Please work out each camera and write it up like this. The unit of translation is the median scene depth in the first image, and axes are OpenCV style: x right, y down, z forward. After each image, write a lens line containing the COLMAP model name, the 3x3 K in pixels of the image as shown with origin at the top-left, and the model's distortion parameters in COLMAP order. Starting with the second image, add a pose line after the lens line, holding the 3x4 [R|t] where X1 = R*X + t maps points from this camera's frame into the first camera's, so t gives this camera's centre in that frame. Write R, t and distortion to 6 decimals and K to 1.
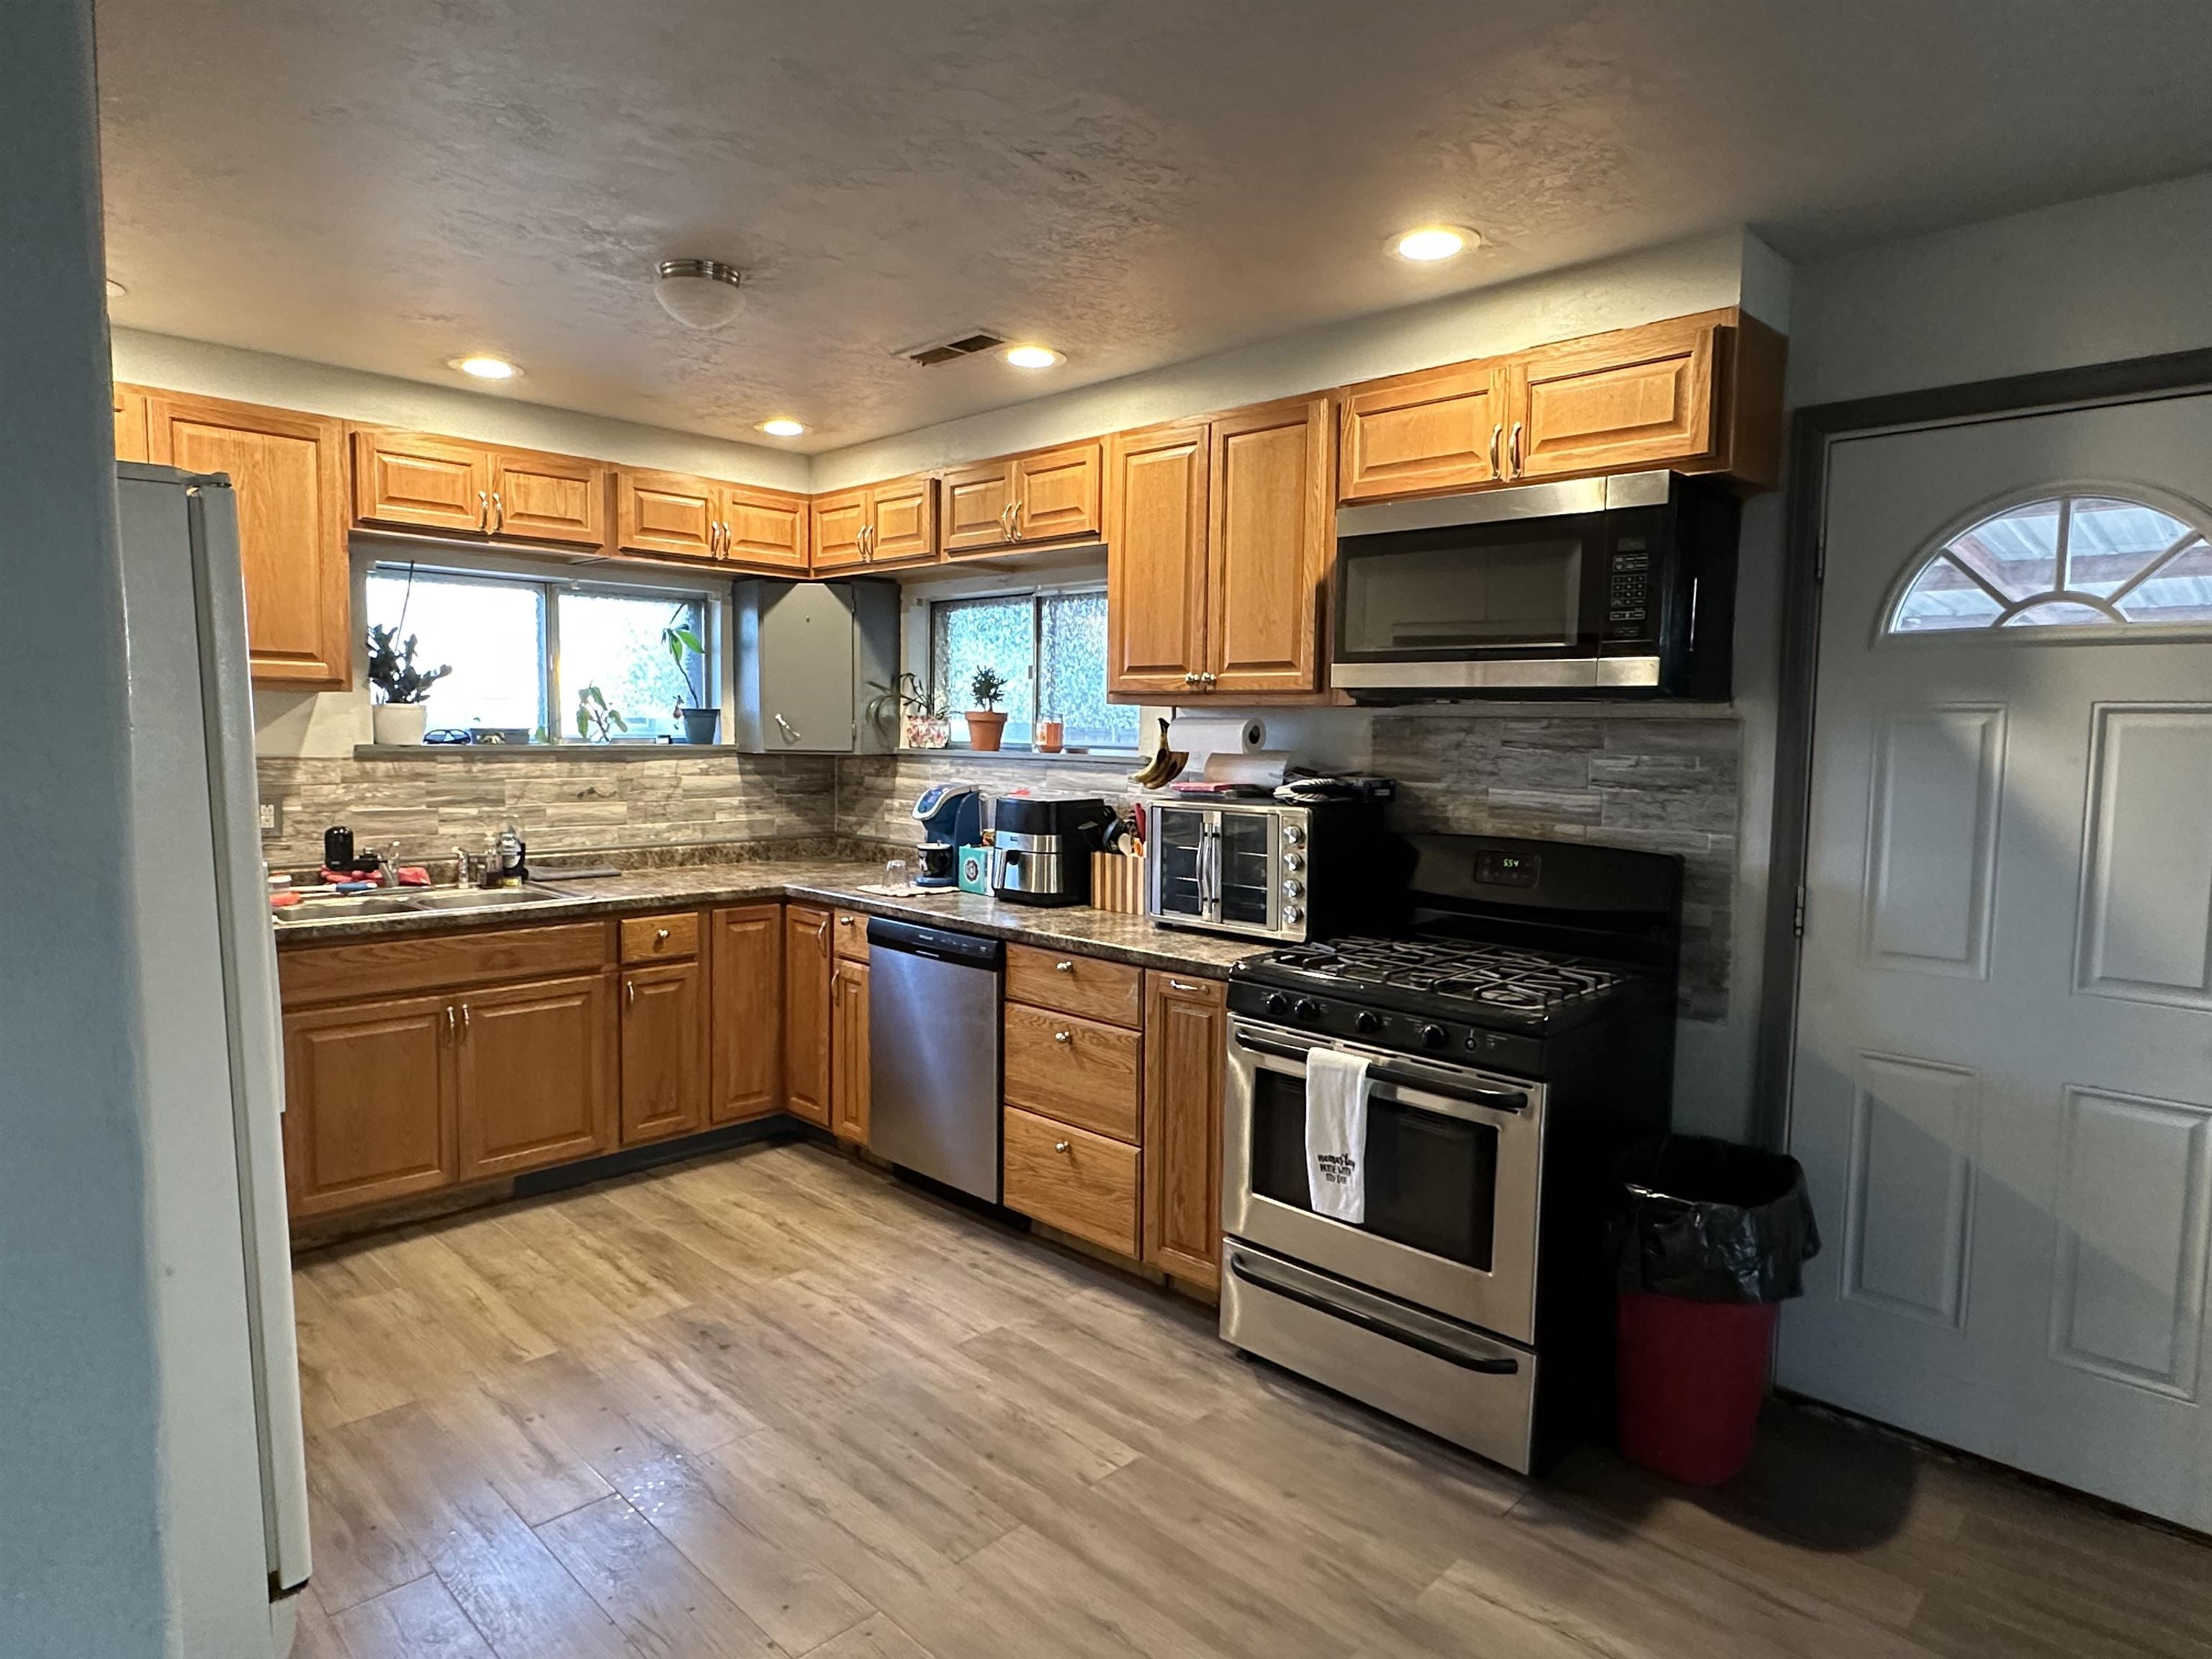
lens RADIAL K [[1291.9, 0, 1103.5], [0, 1291.9, 830.0], [0, 0, 1]] dist [-0.001048, -0.000035]
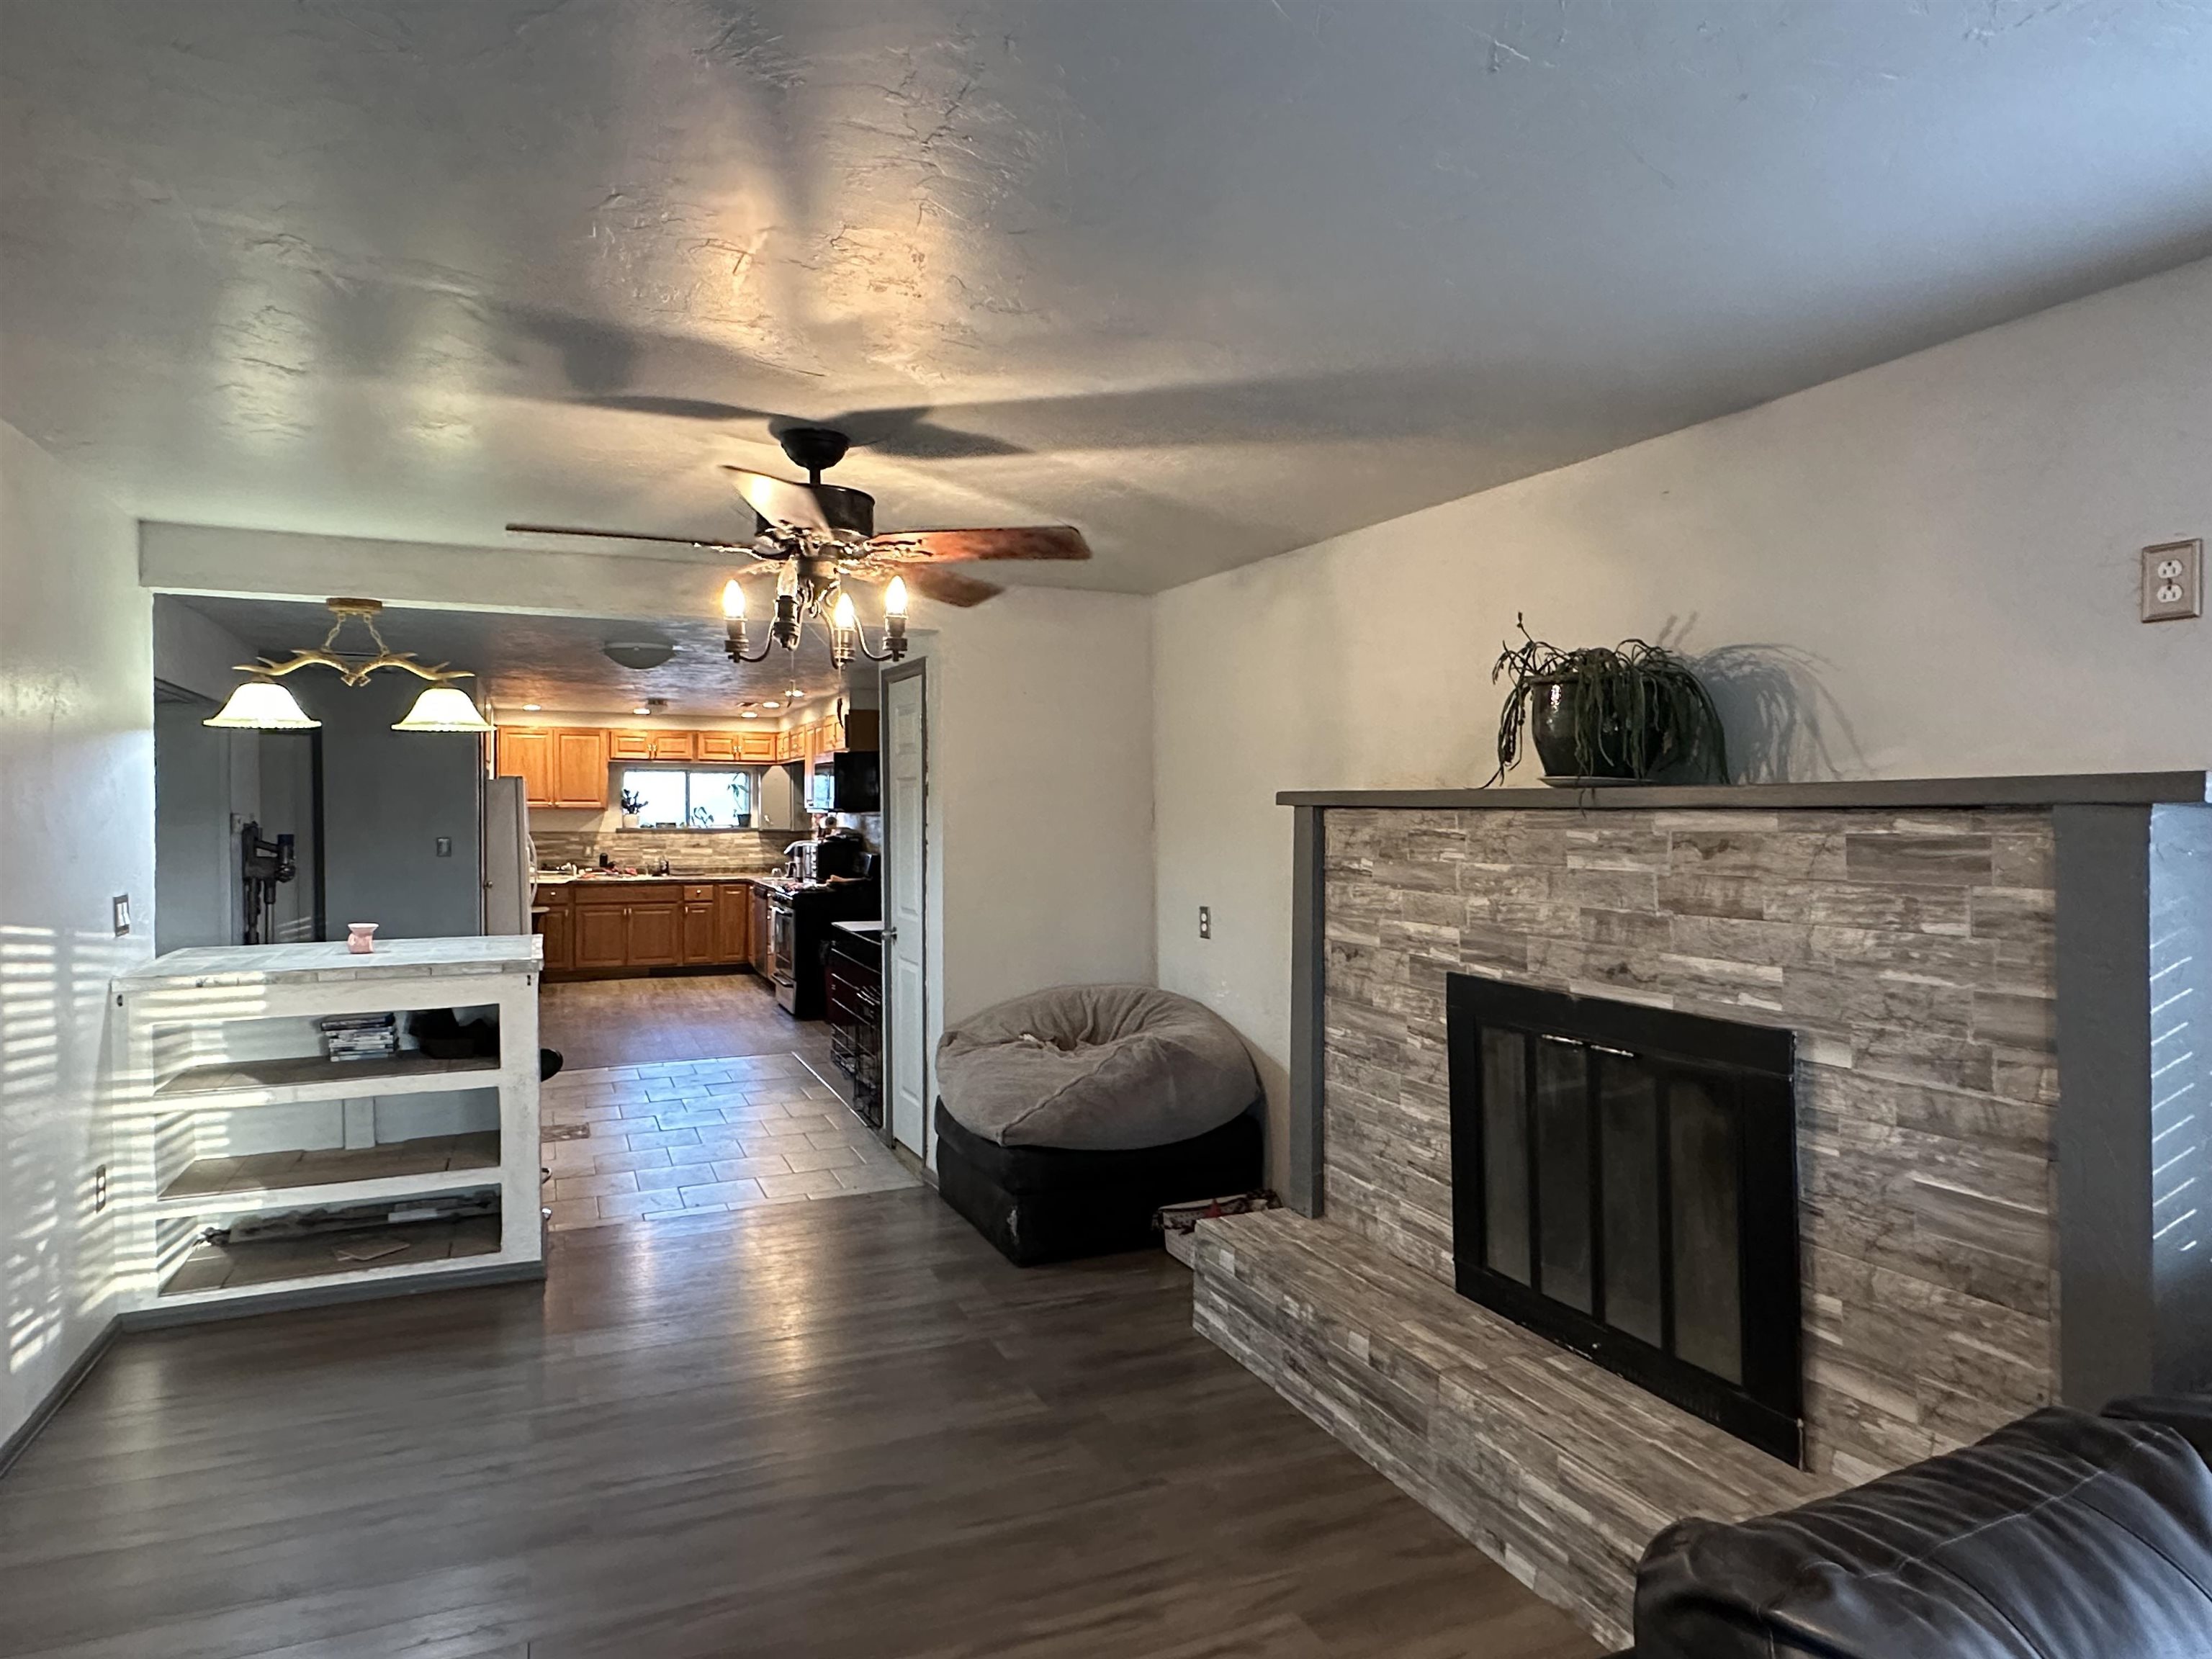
lens RADIAL K [[1291.9, 0, 1107.2], [0, 1291.9, 823.5], [0, 0, 1]] dist [-0.001048, -0.000035]
pose [[0.926535, -0.011571, -0.376031, 1.484369], [-0.018151, 0.996988, -0.075403, 0.119925], [0.375771, 0.076689, 0.923534, -1.250219]]
